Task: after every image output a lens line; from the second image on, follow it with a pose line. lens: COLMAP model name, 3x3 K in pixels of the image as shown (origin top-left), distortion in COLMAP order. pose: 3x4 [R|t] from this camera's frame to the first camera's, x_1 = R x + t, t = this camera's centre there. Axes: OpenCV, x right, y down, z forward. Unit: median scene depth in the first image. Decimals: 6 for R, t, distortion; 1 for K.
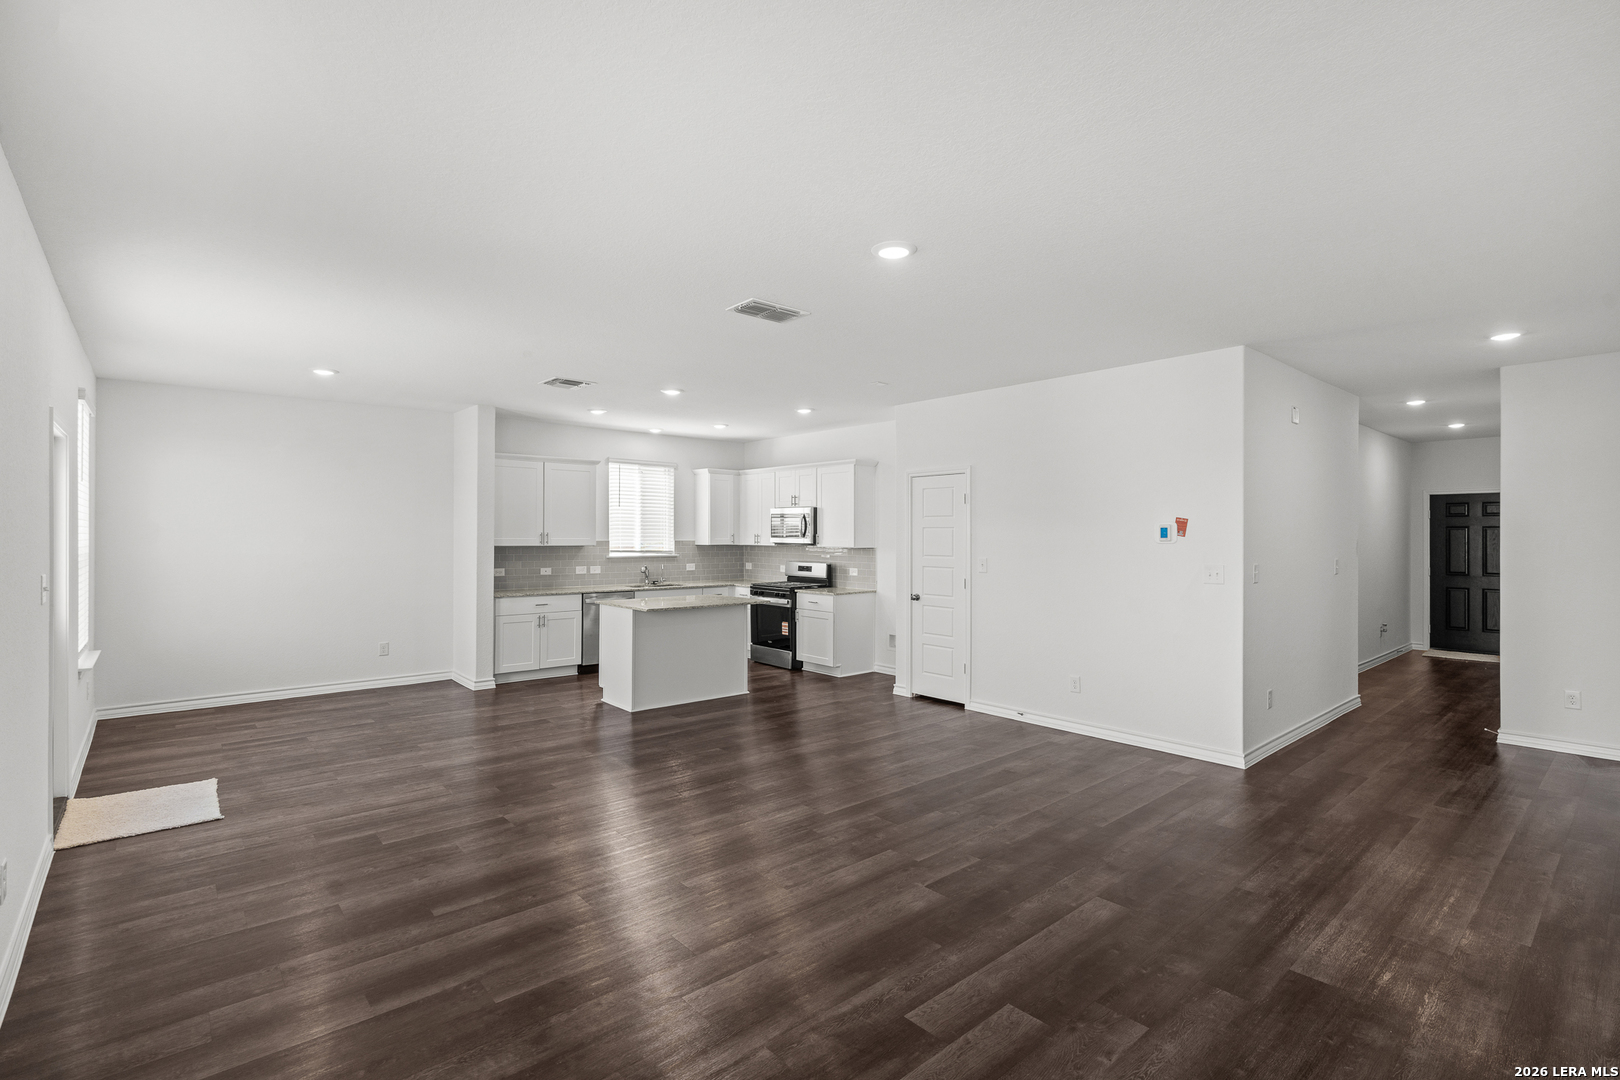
lens RADIAL K [[754.5, 0, 815.4], [0, 754.5, 529.7], [0, 0, 1]] dist [0.001182, 0.000074]
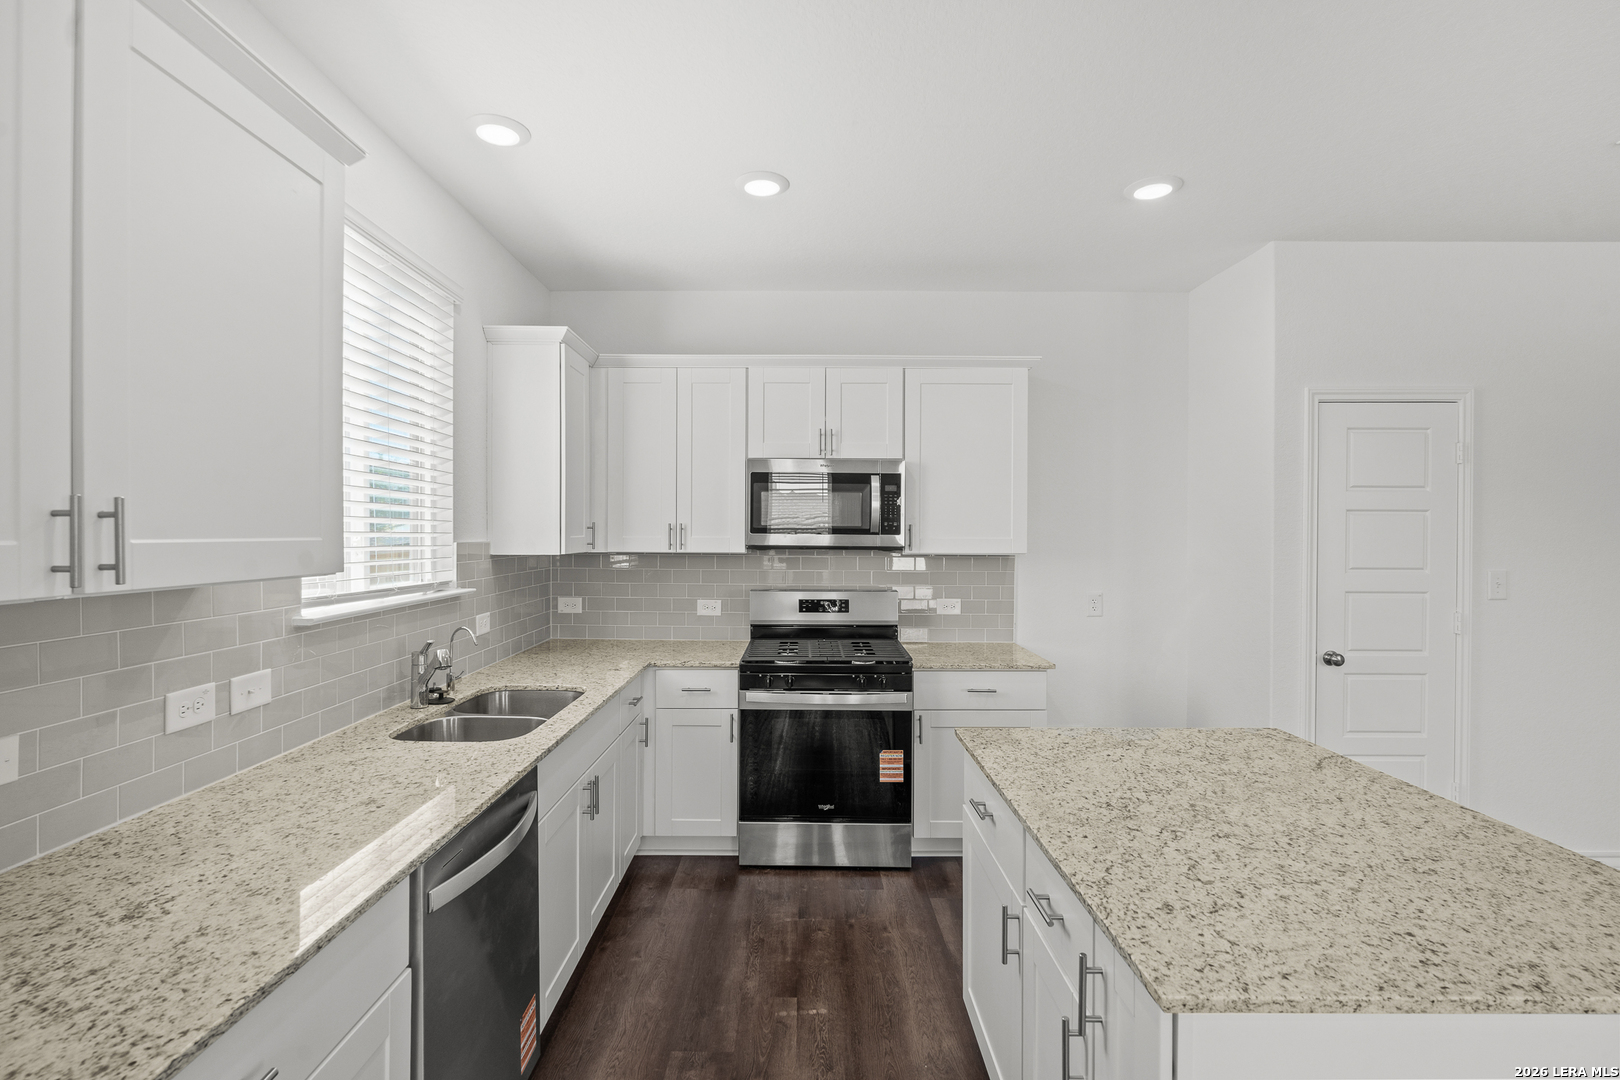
lens RADIAL K [[754.5, 0, 808.7], [0, 754.5, 535.3], [0, 0, 1]] dist [0.001182, 0.000074]
pose [[0.661885, -0.006168, 0.749580, -0.348318], [-0.005913, 0.999892, 0.013449, 0.006487], [-0.749582, -0.013334, 0.661777, 0.750708]]
